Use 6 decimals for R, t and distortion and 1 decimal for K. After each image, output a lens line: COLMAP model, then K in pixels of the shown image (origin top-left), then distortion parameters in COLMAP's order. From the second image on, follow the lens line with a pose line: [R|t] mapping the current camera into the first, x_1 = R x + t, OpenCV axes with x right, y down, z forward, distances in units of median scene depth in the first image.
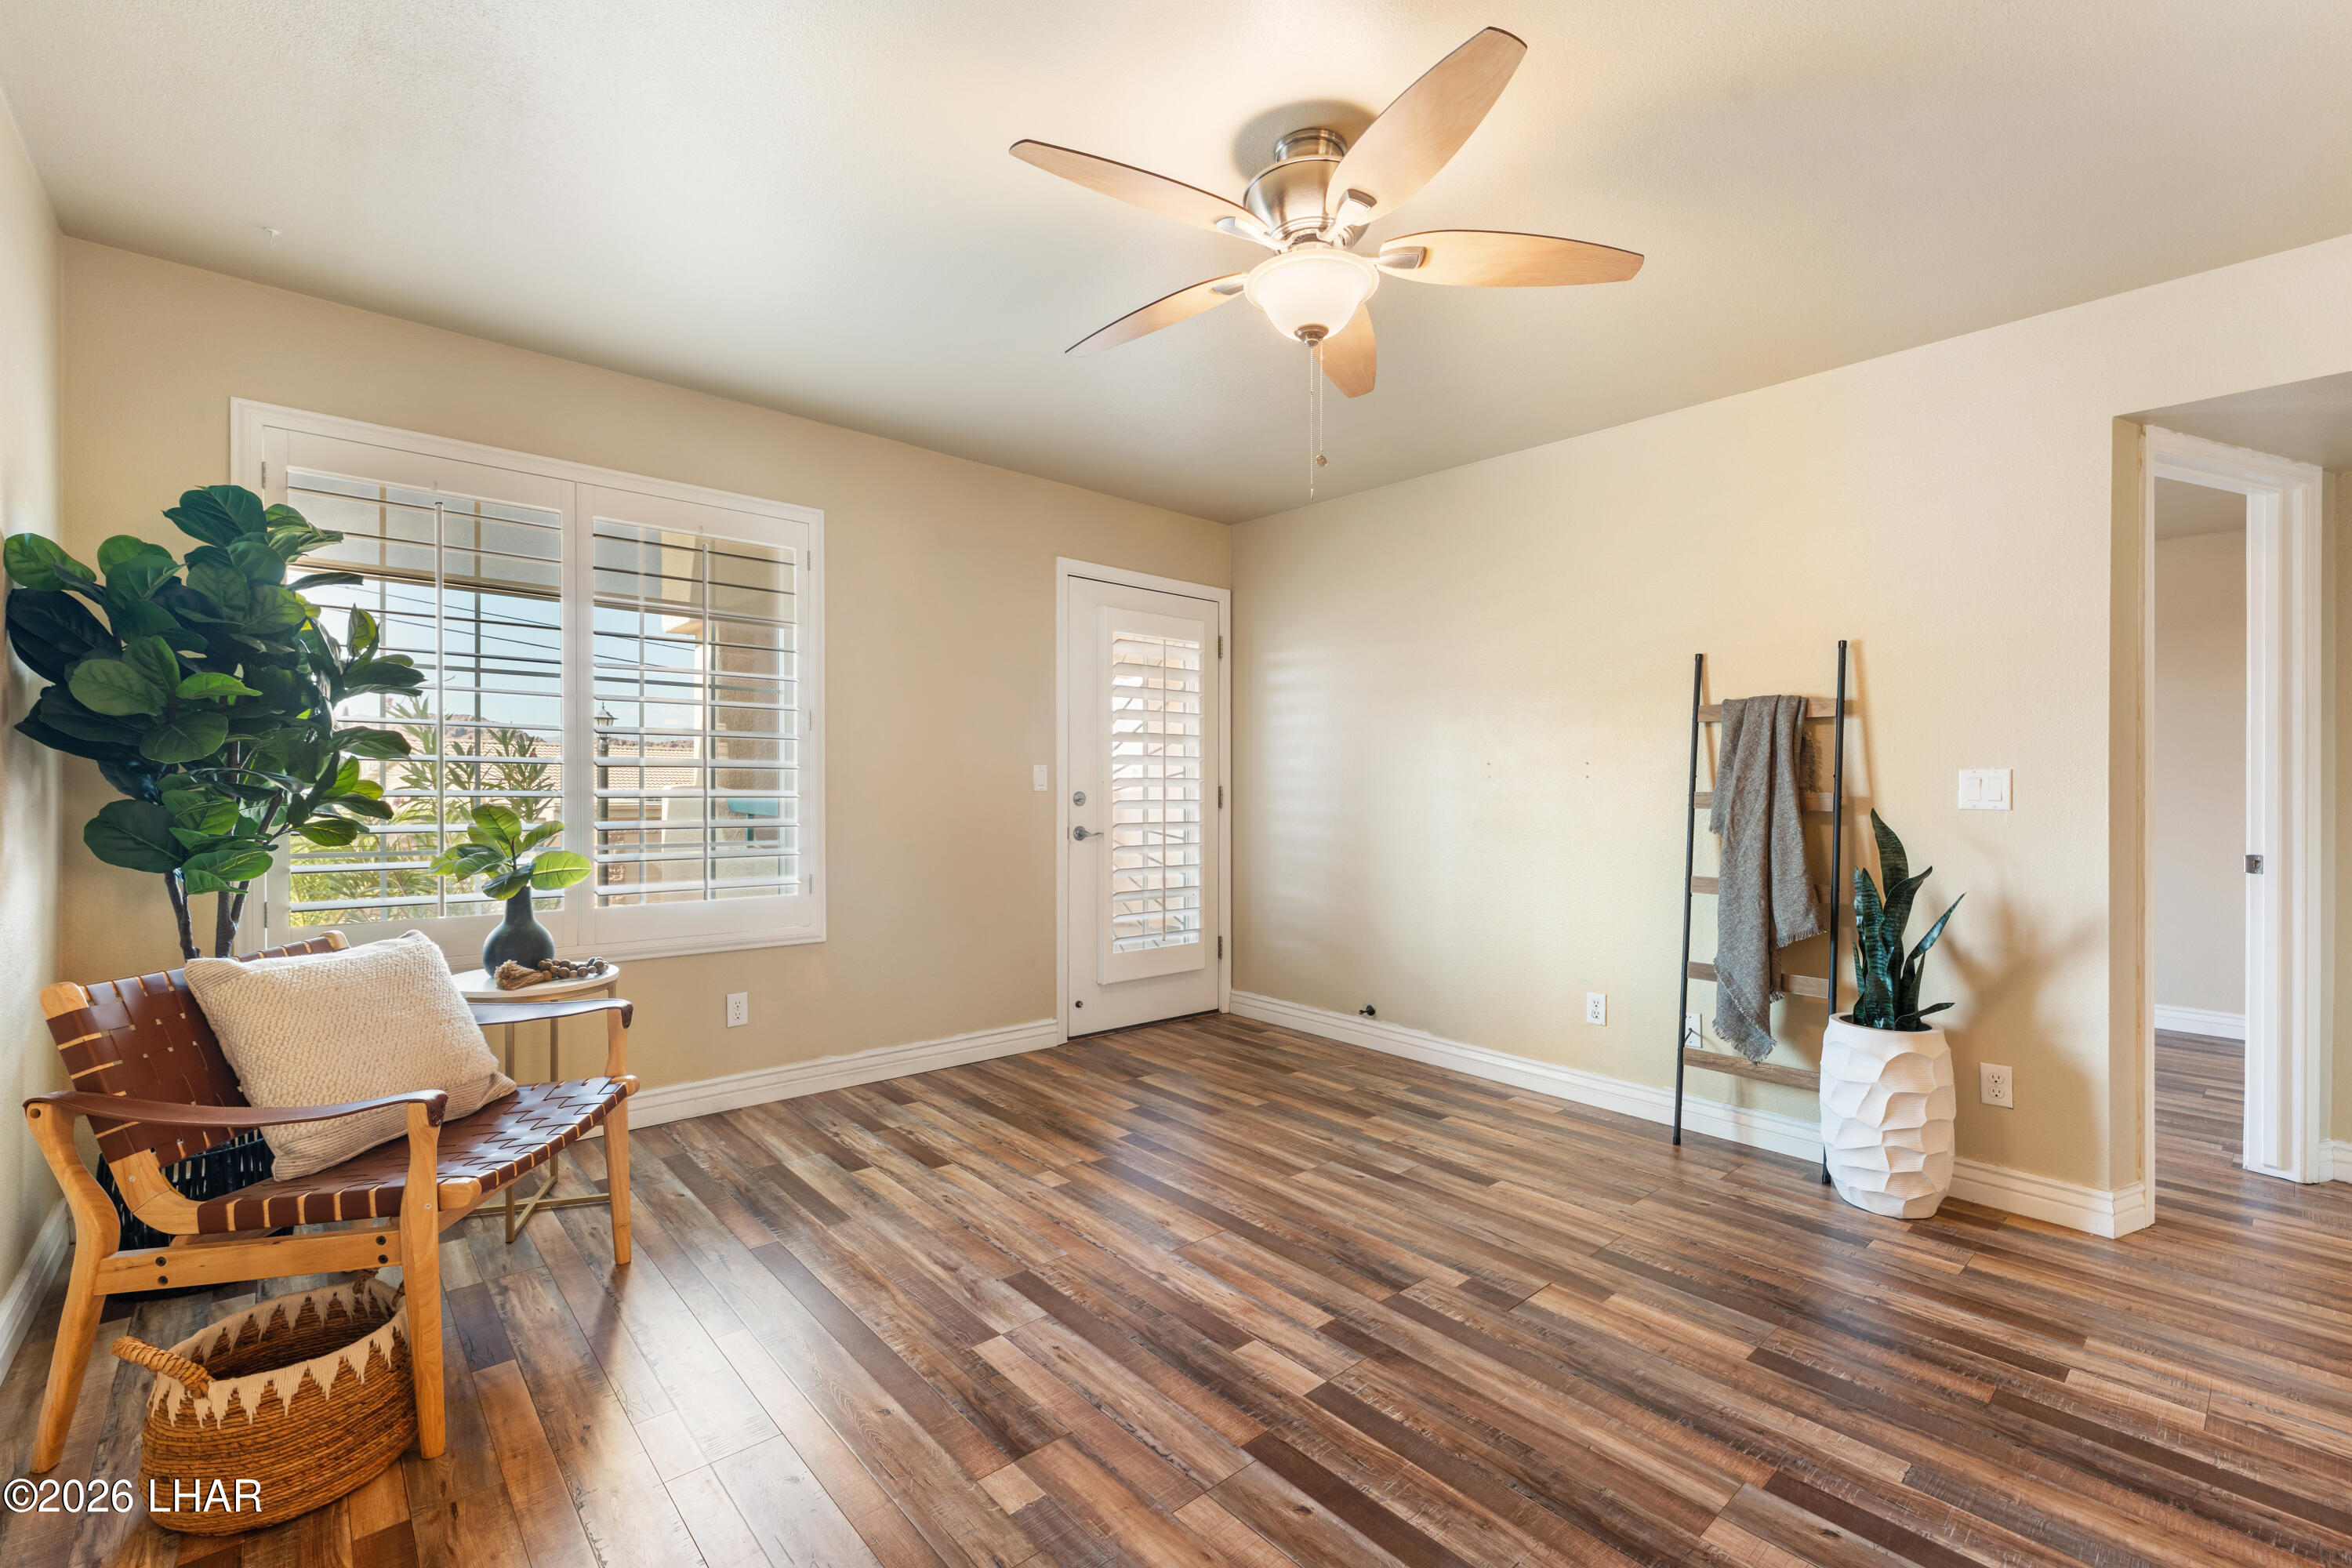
lens RADIAL K [[1011.3, 0, 1169.8], [0, 1011.3, 794.7], [0, 0, 1]] dist [-0.001063, 0.000097]
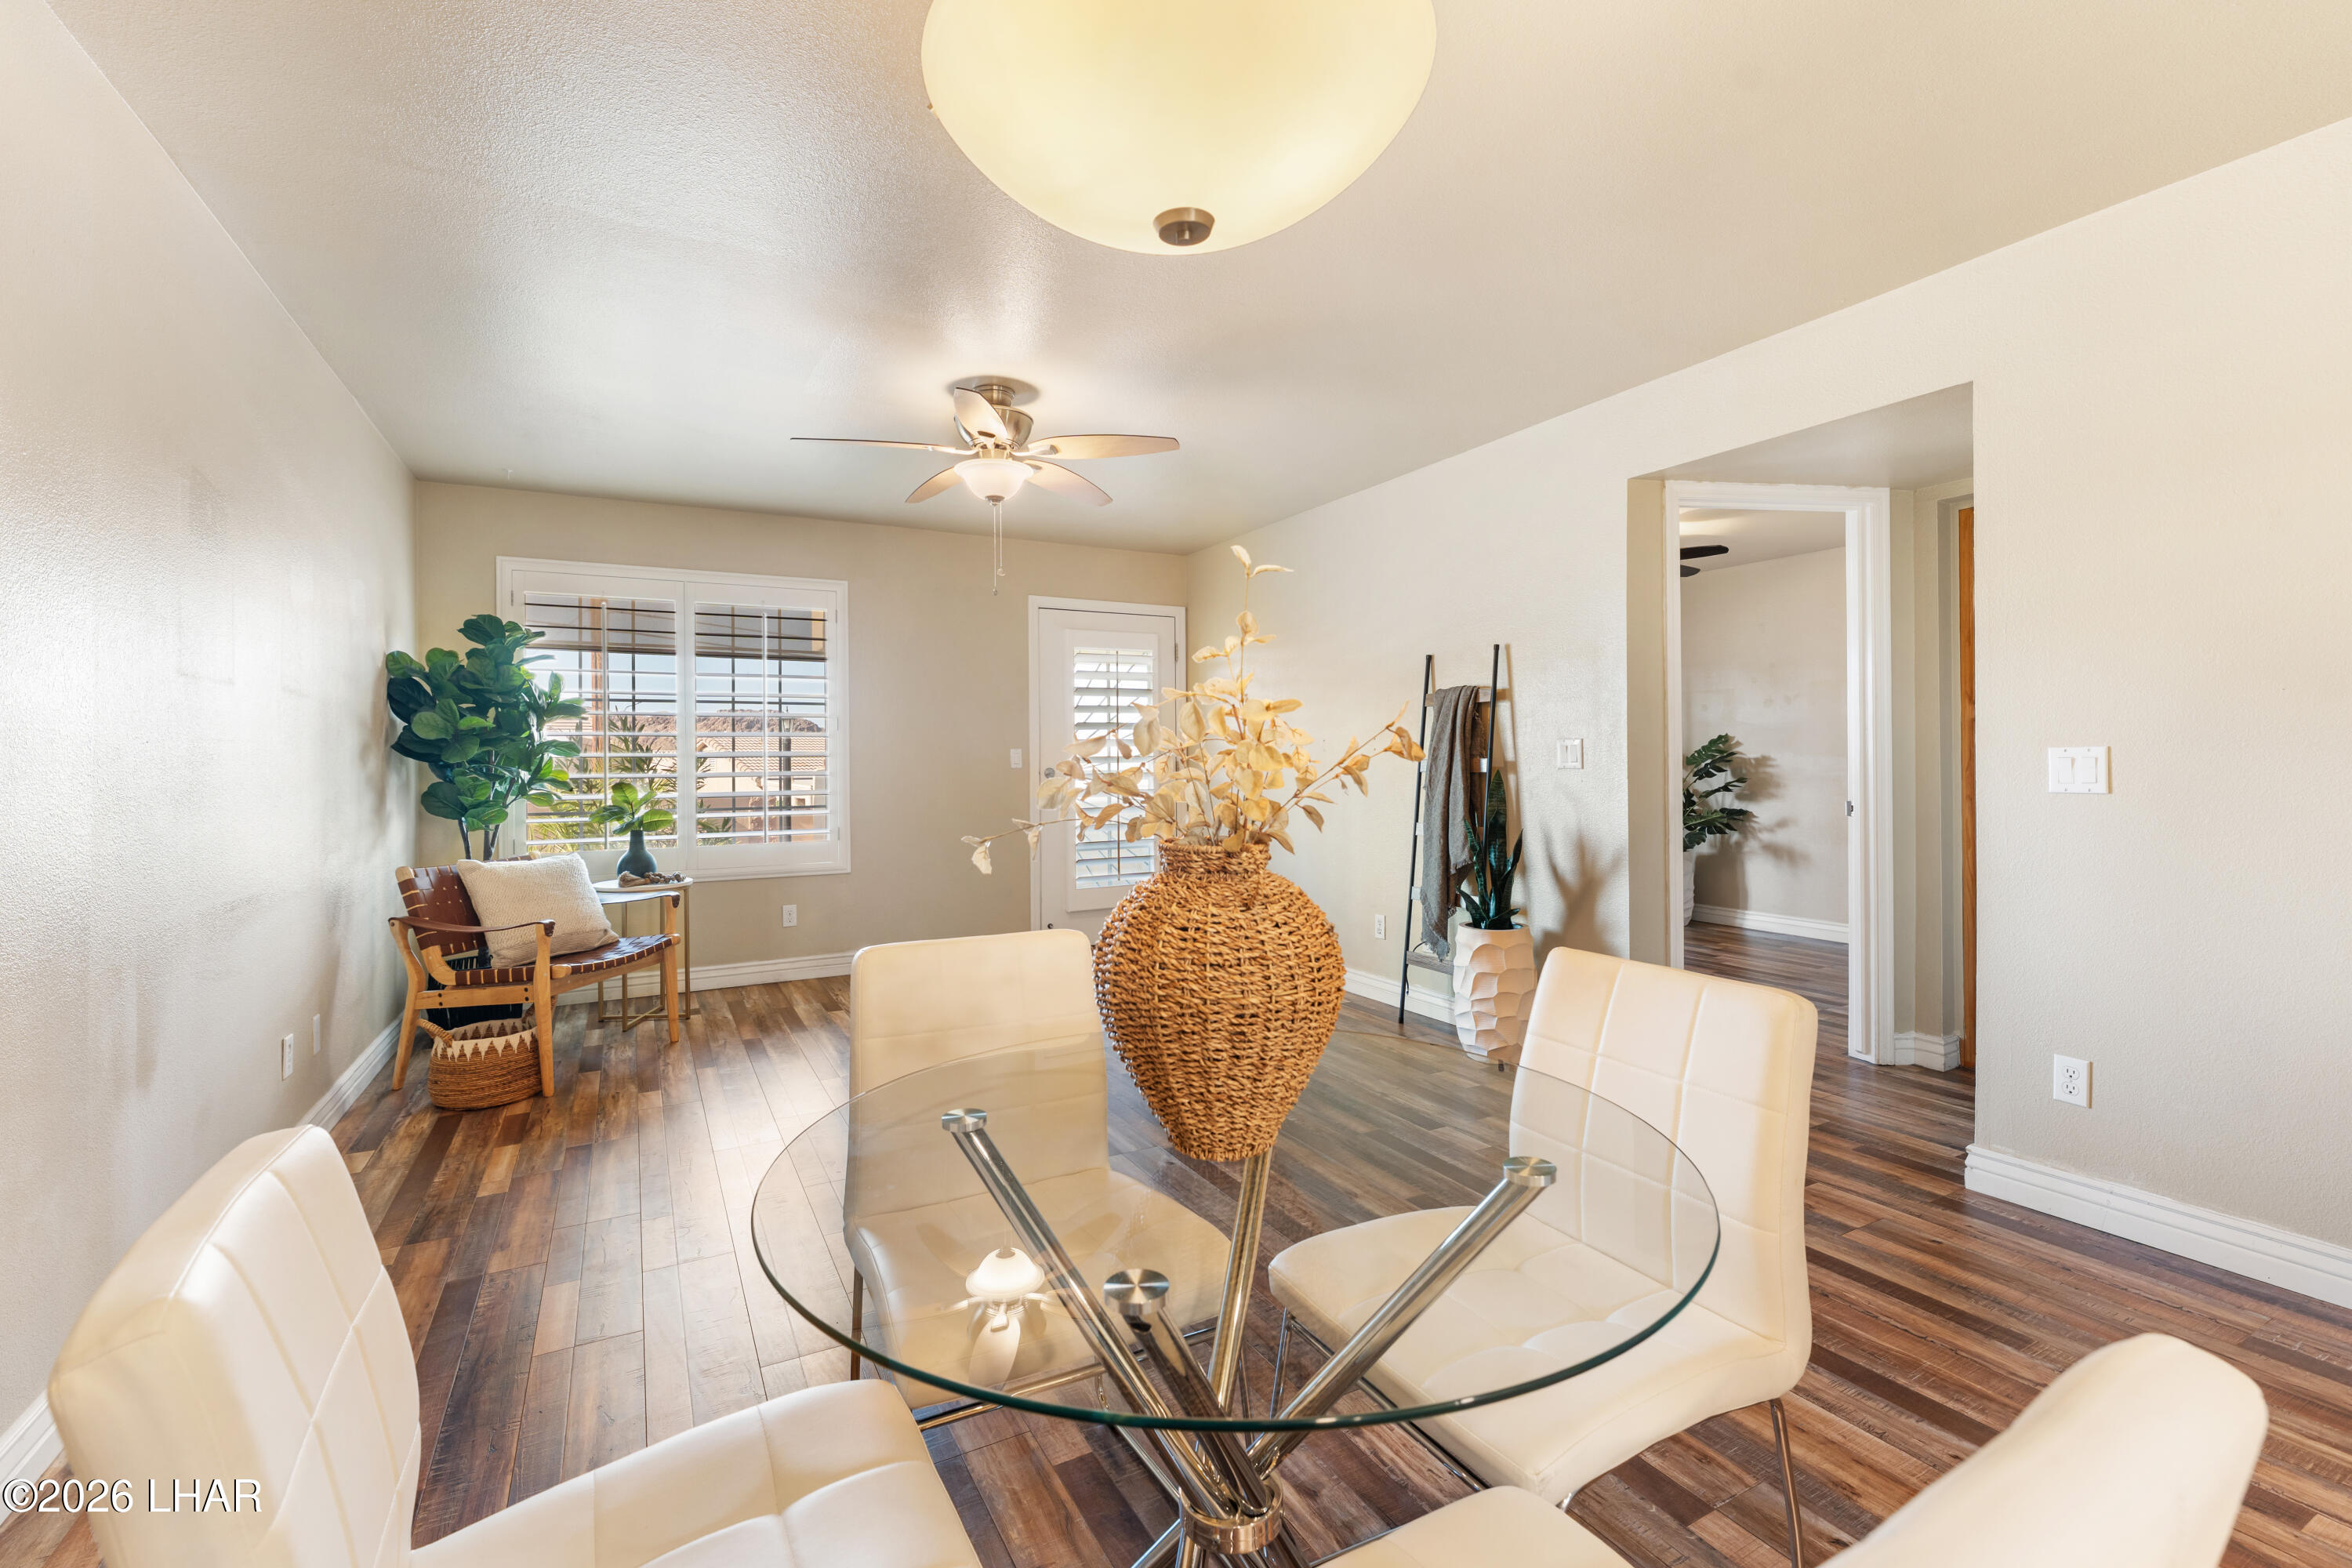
lens RADIAL K [[1026.8, 0, 1176.6], [0, 1026.8, 751.8], [0, 0, 1]] dist [0.002389, 0.000297]
pose [[0.972905, -0.022763, -0.230080, 0.706229], [0.018541, 0.999618, -0.020495, 0.012464], [0.230459, 0.015674, 0.972956, -0.526410]]
